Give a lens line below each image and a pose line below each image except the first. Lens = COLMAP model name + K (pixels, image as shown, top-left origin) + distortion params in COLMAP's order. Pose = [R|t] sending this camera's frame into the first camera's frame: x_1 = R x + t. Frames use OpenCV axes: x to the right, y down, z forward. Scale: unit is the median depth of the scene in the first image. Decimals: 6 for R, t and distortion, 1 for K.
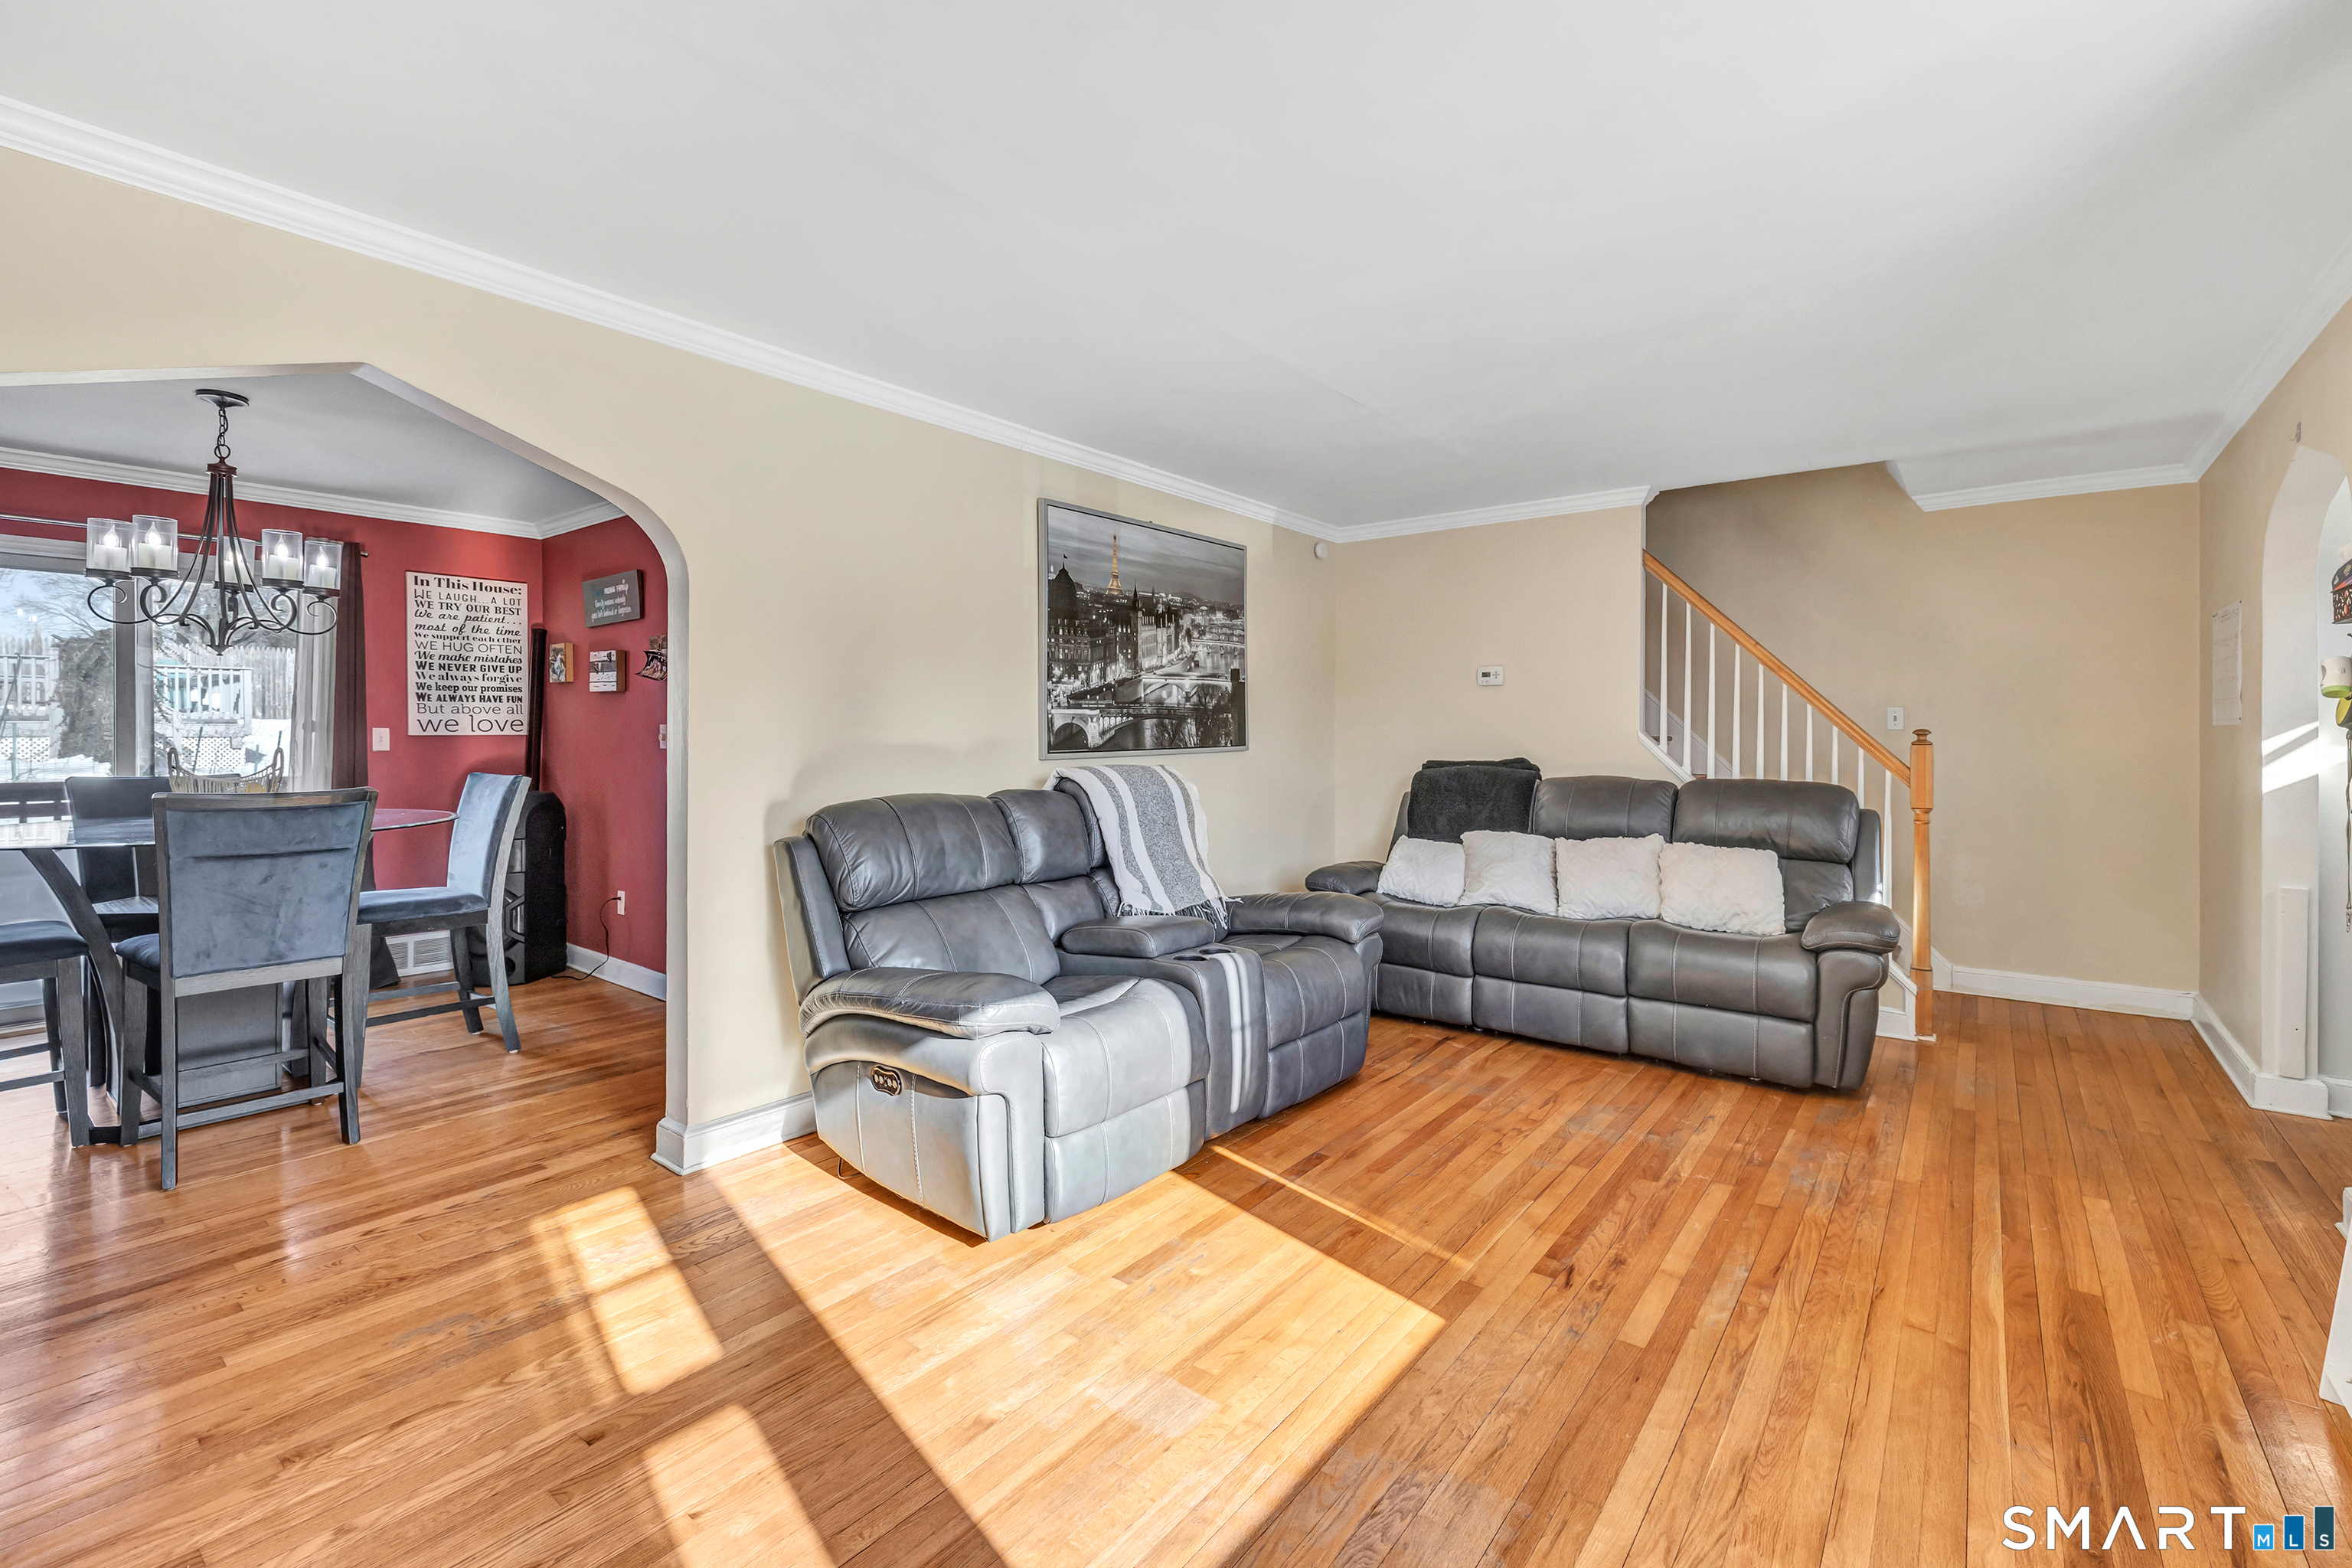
lens RADIAL K [[1027.7, 0, 1182.8], [0, 1027.7, 738.4], [0, 0, 1]] dist [-0.002809, -0.000310]
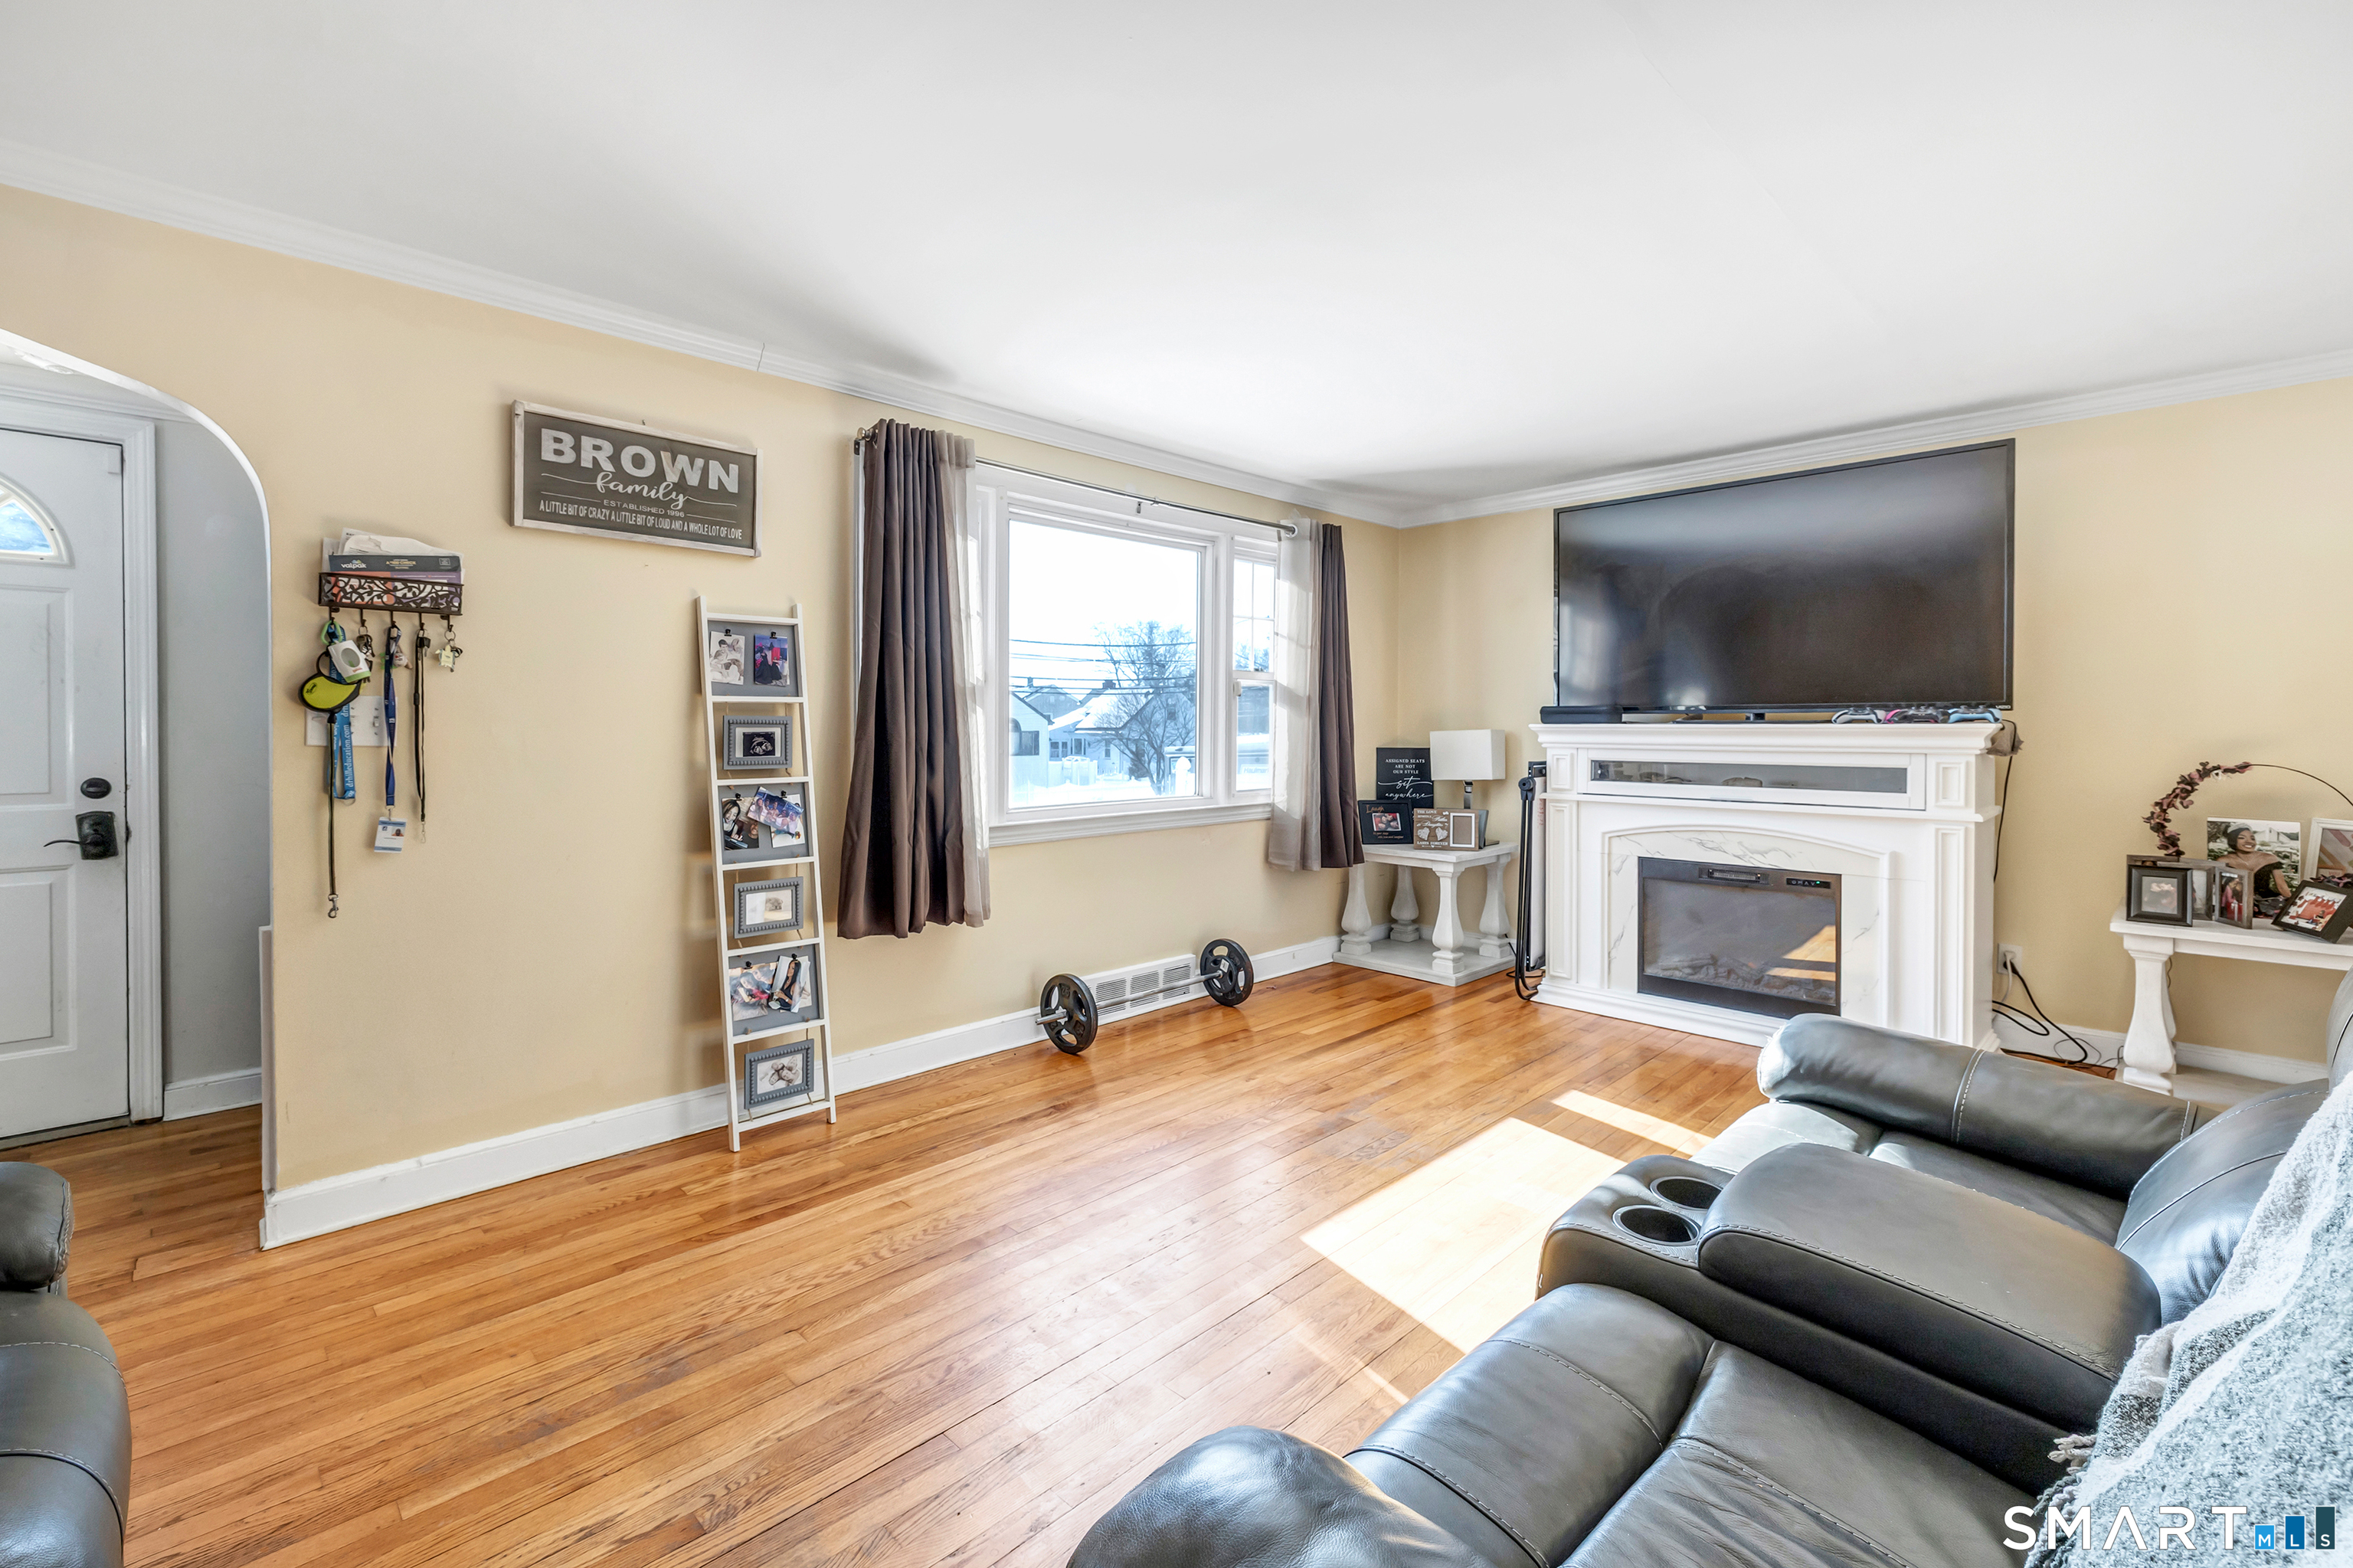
lens RADIAL K [[1027.5, 0, 1141.7], [0, 1027.5, 737.0], [0, 0, 1]] dist [0.000299, -0.000019]
pose [[-0.991615, -0.001744, 0.129216, 0.129198], [-0.000156, 0.999924, 0.012298, -0.000043], [-0.129228, 0.012174, -0.991540, 1.029269]]
